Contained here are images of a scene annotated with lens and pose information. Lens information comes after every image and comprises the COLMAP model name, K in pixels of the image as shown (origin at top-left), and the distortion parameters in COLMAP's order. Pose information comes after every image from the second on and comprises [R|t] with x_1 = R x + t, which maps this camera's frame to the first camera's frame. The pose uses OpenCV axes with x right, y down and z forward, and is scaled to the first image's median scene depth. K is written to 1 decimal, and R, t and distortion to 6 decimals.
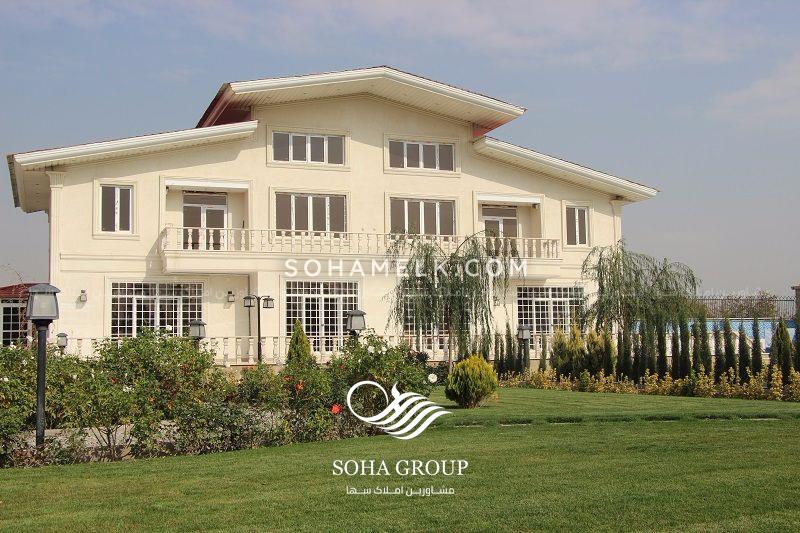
lens RADIAL K [[926.1, 0, 400.0], [0, 926.1, 266.5], [0, 0, 1]] dist [0.011116, 0.026338]
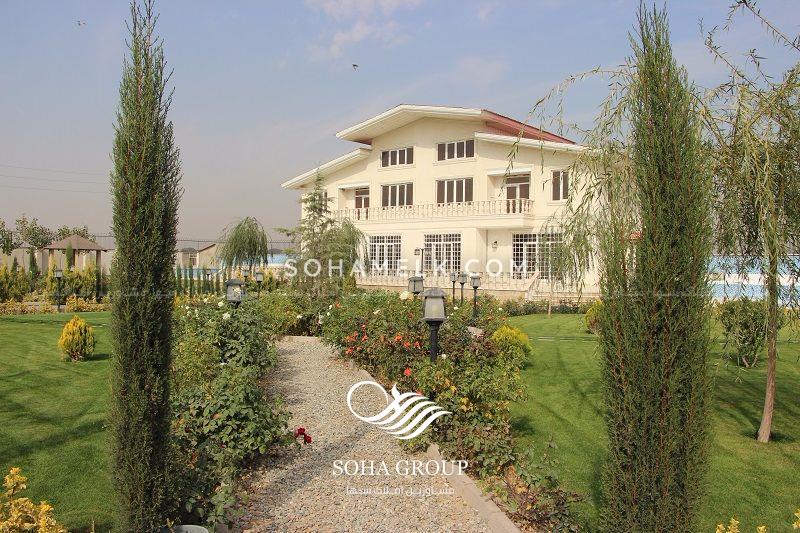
lens RADIAL K [[712.1, 0, 400.4], [0, 712.1, 278.2], [0, 0, 1]] dist [-0.008657, -0.001818]
pose [[0.483792, 0.025417, -0.874814, 1.006254], [0.045801, 0.997473, 0.054310, 0.022584], [0.873984, -0.066342, 0.481405, 0.343571]]
